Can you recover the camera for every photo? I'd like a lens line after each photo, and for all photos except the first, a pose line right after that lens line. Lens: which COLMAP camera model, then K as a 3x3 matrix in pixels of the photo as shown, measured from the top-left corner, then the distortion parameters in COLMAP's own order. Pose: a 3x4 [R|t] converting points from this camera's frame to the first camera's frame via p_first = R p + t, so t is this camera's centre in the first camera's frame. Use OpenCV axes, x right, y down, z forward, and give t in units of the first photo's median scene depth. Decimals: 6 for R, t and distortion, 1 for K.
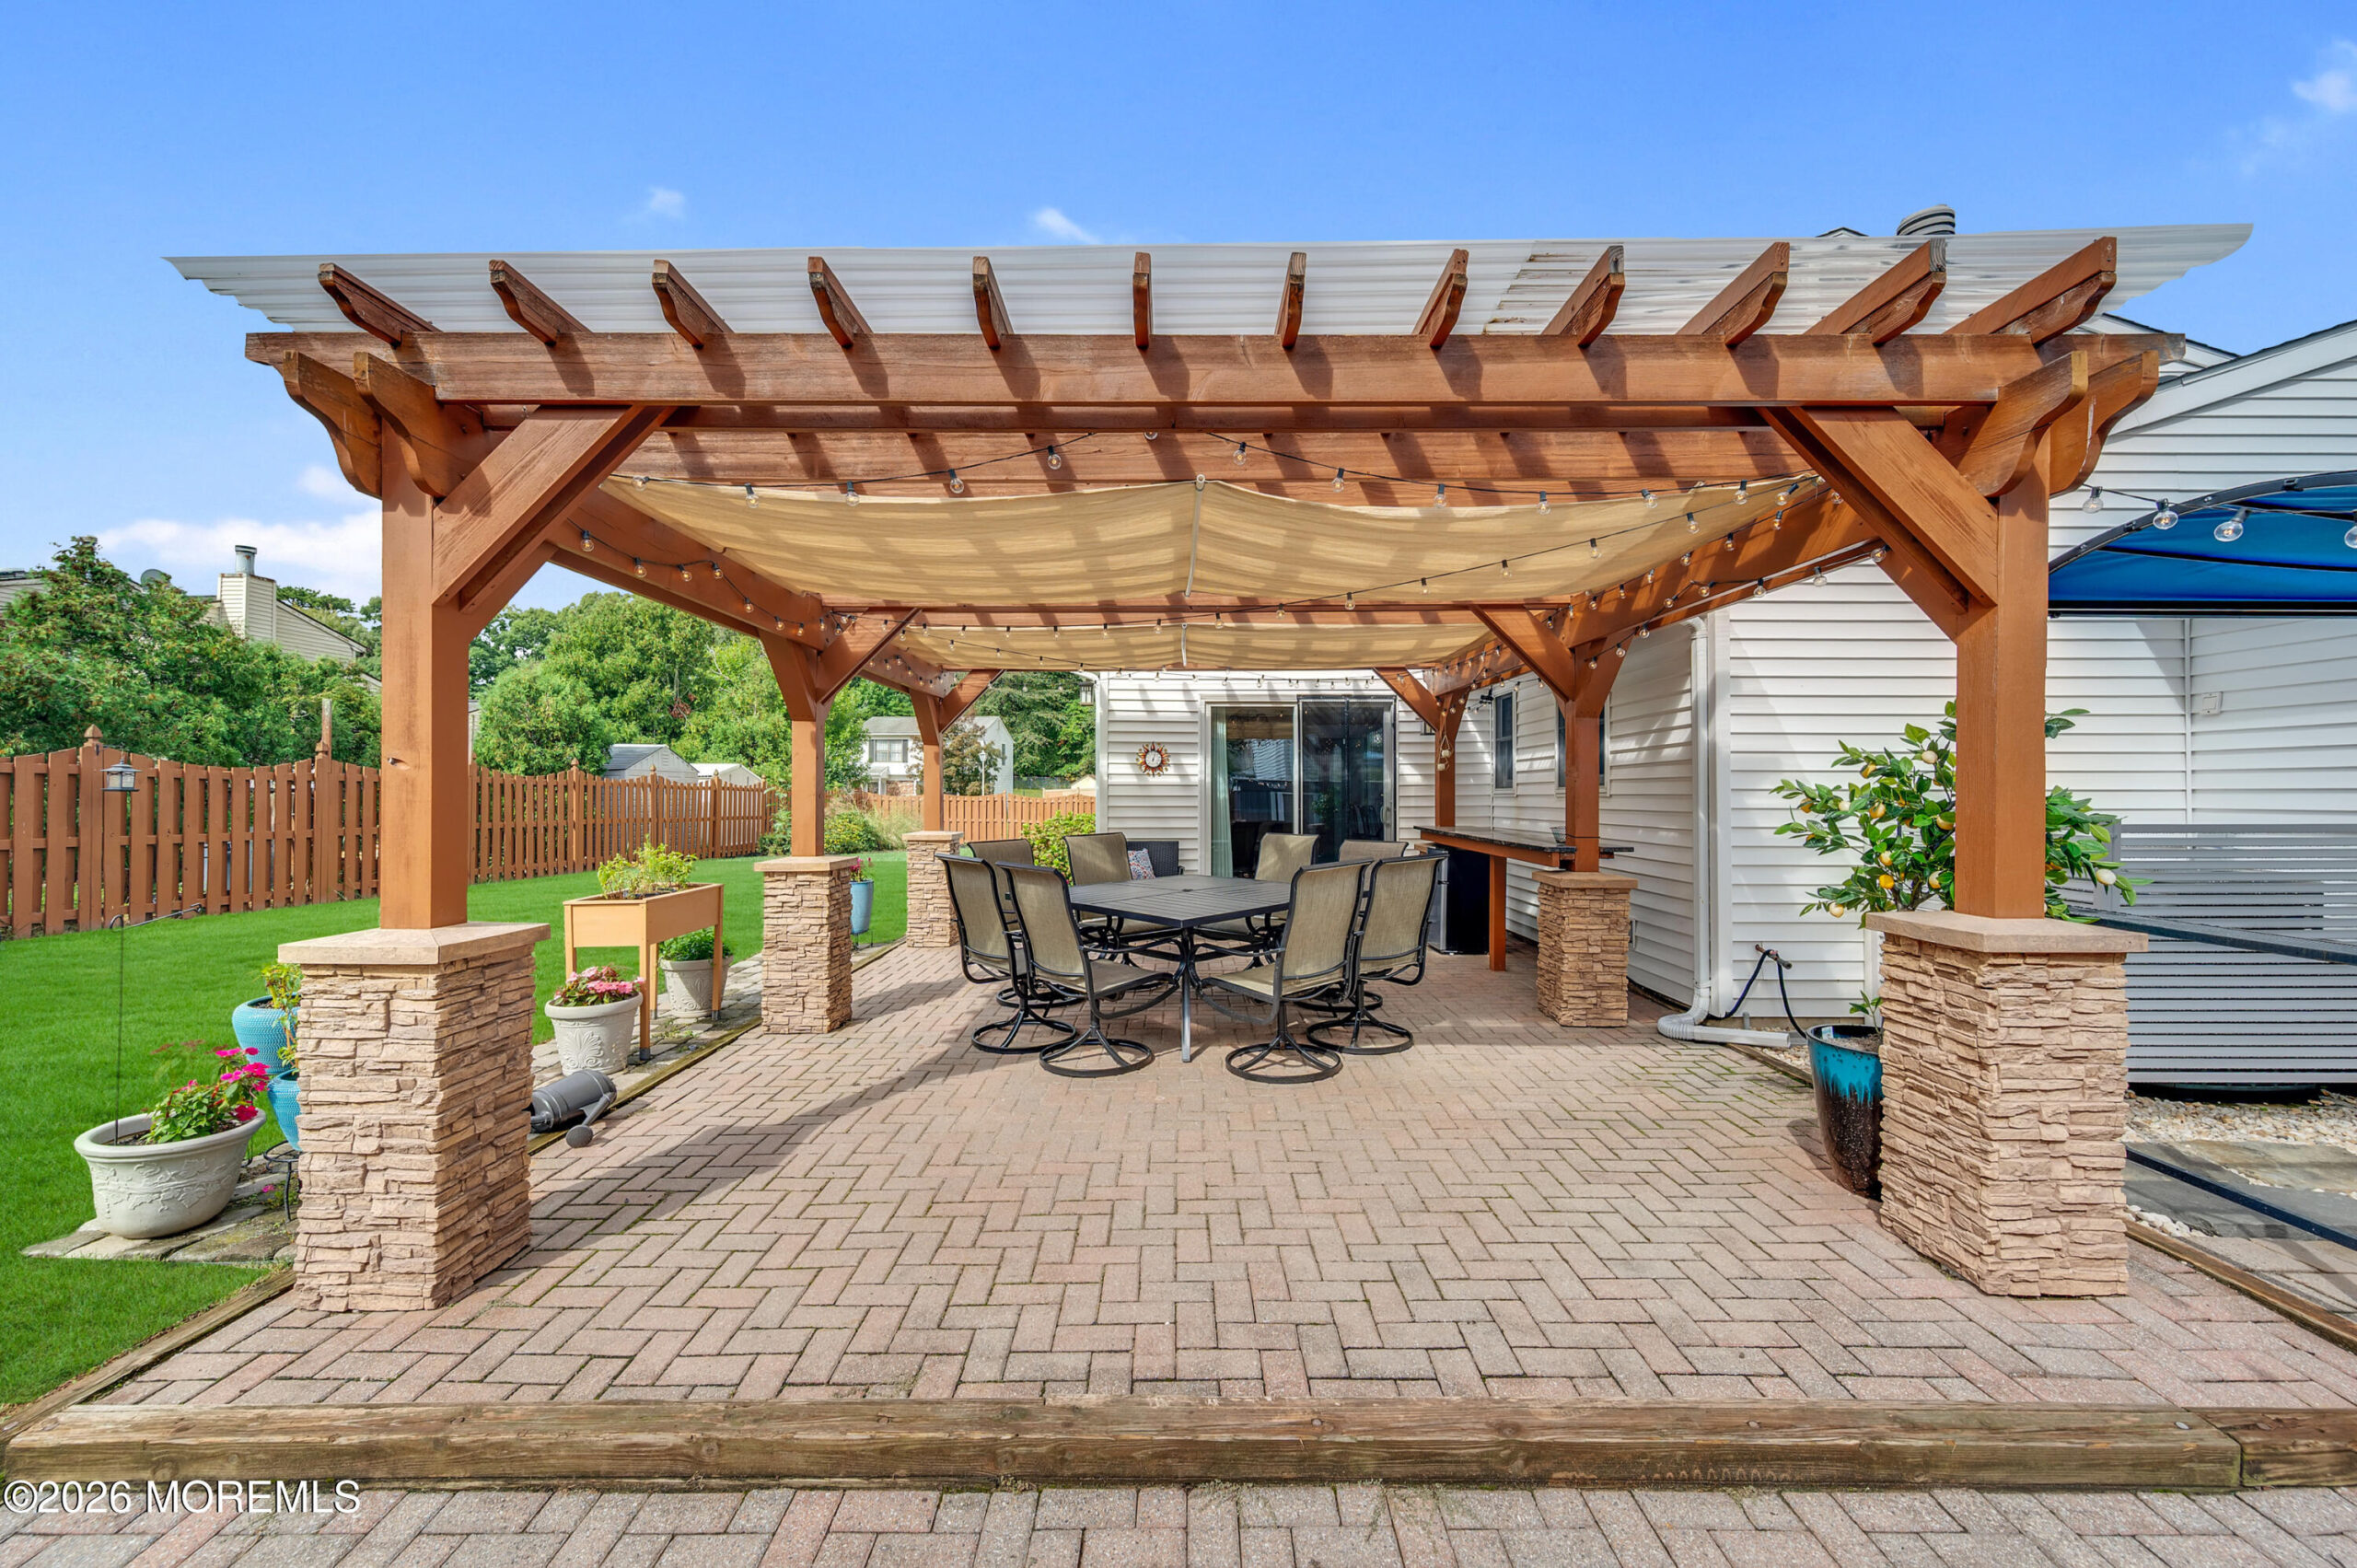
lens RADIAL K [[926.4, 0, 1170.3], [0, 926.4, 785.7], [0, 0, 1]] dist [-0.000209, -0.000305]
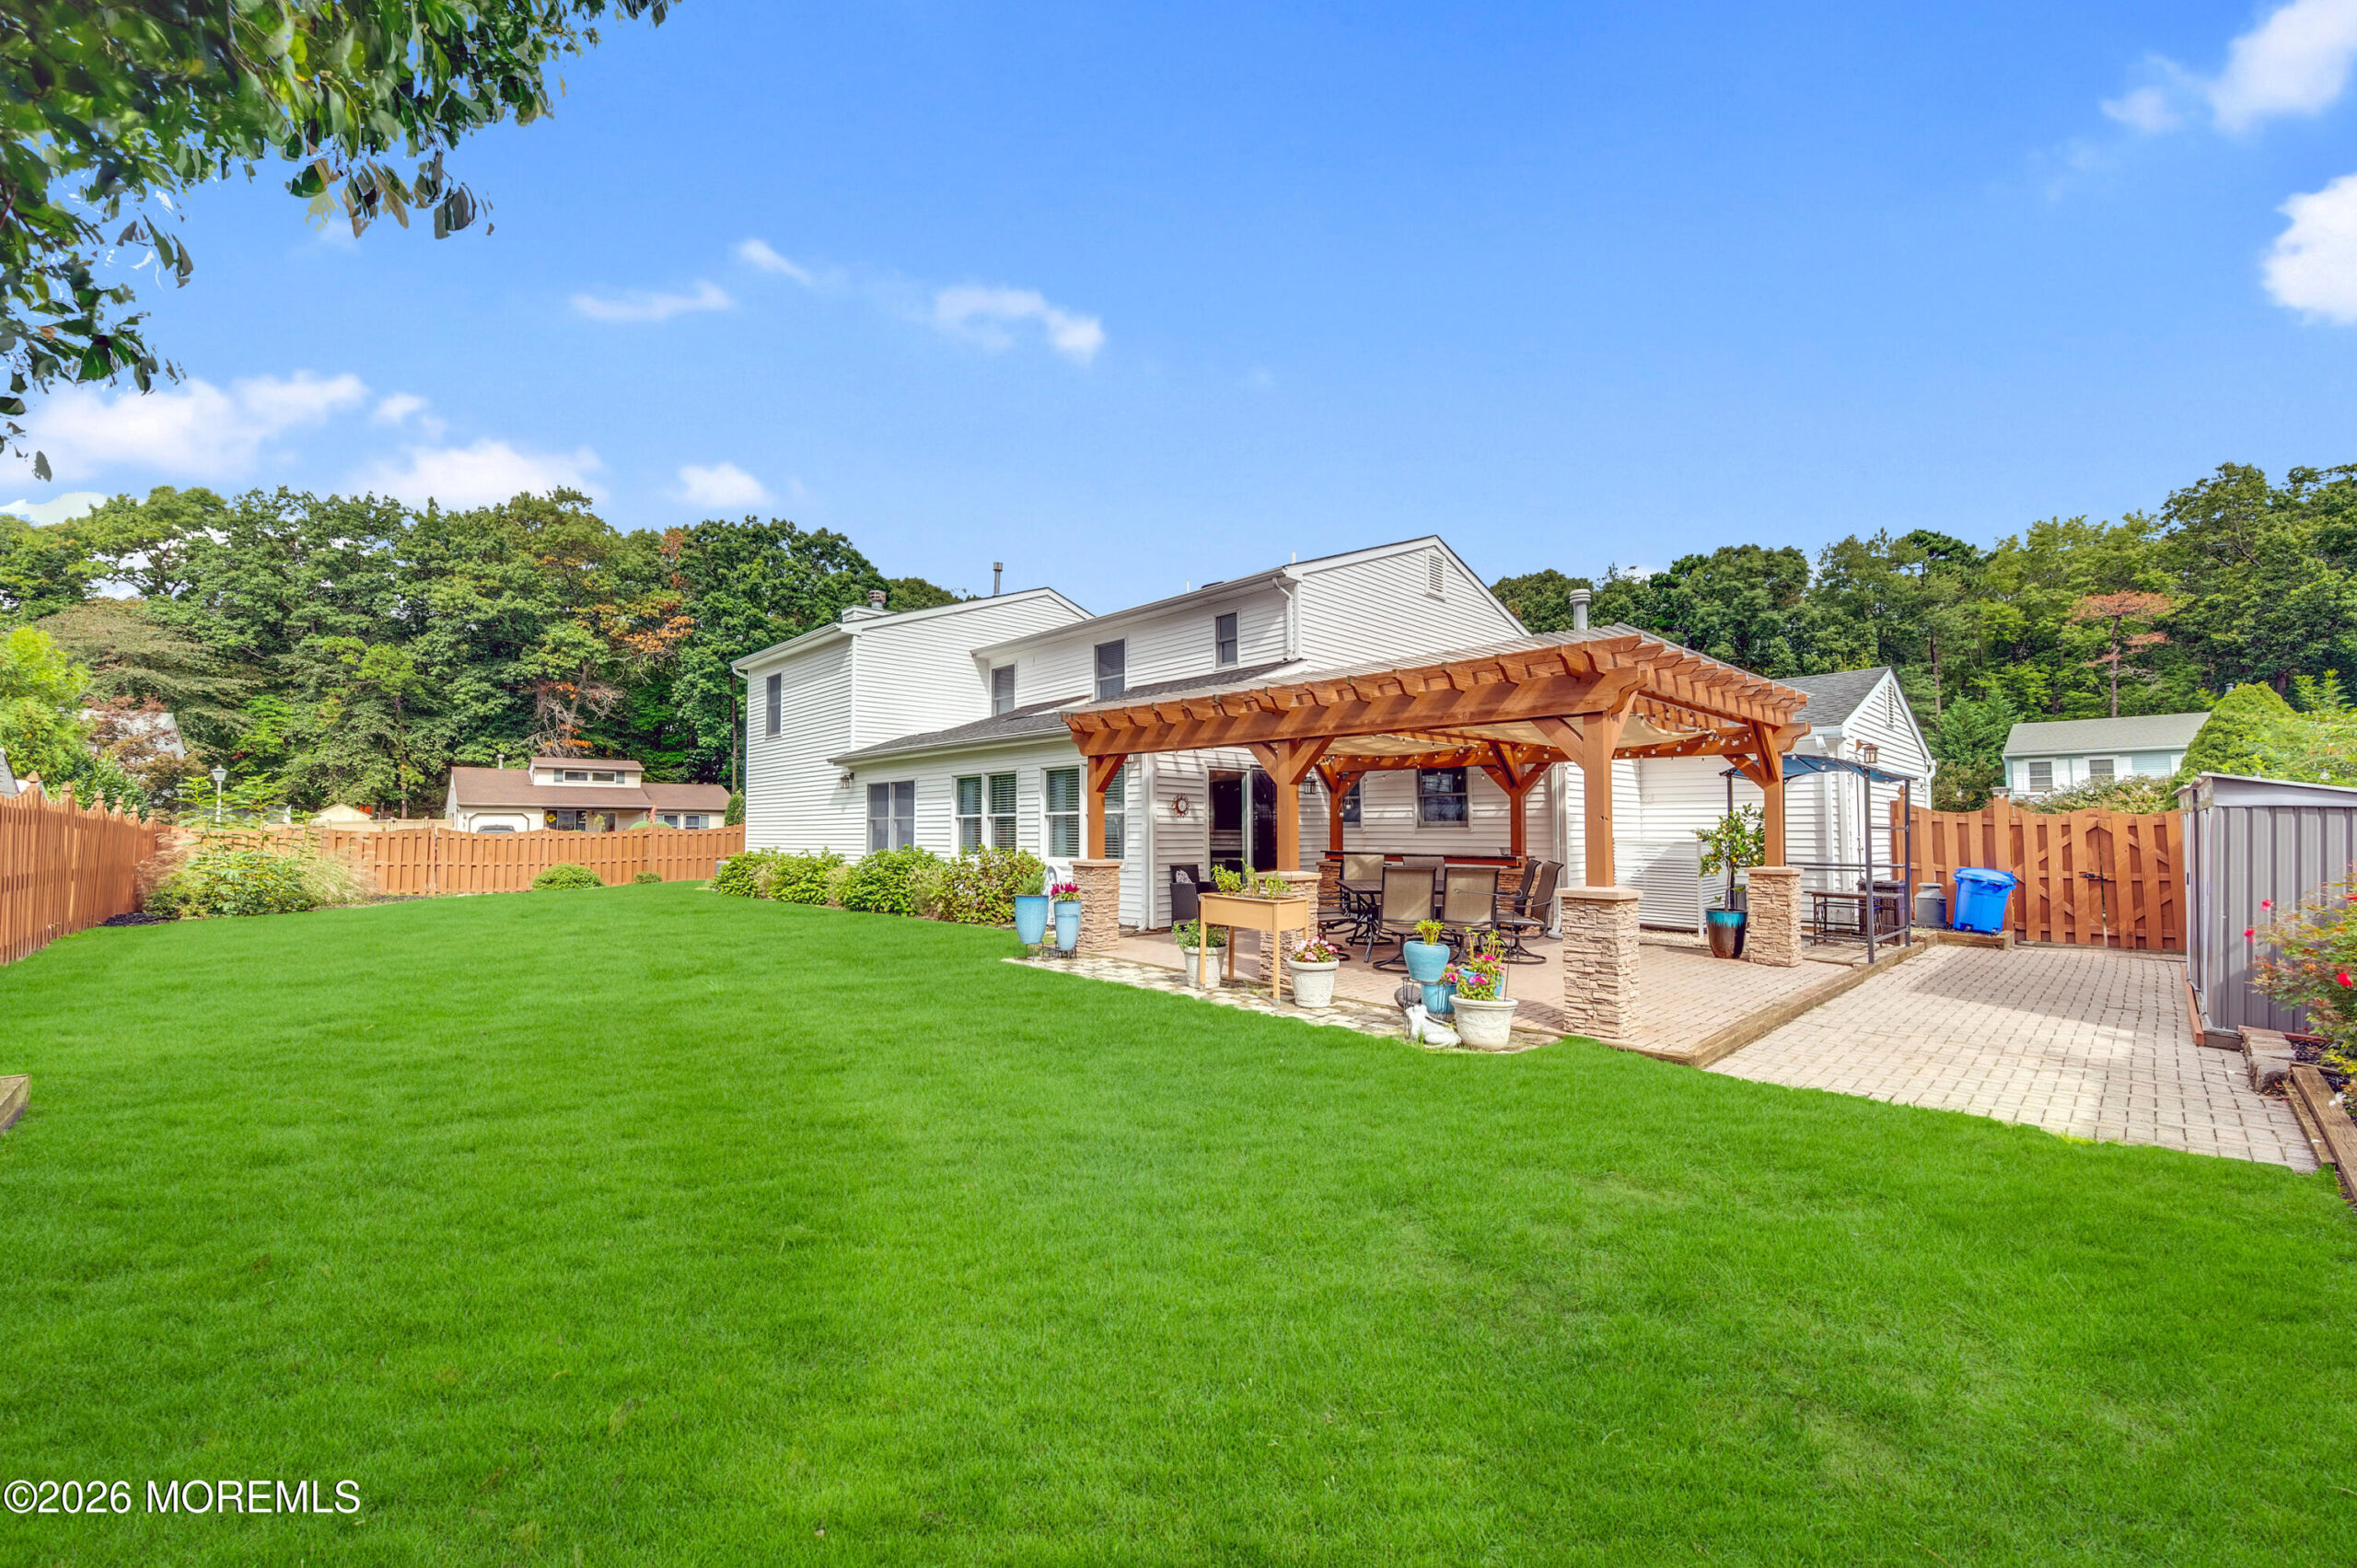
lens RADIAL K [[926.4, 0, 1170.3], [0, 926.4, 785.7], [0, 0, 1]] dist [-0.000209, -0.000305]
pose [[0.723171, 0.034268, 0.689819, -2.223704], [-0.008923, 0.999149, -0.040281, -0.005218], [-0.690612, 0.022975, 0.722861, 0.017957]]
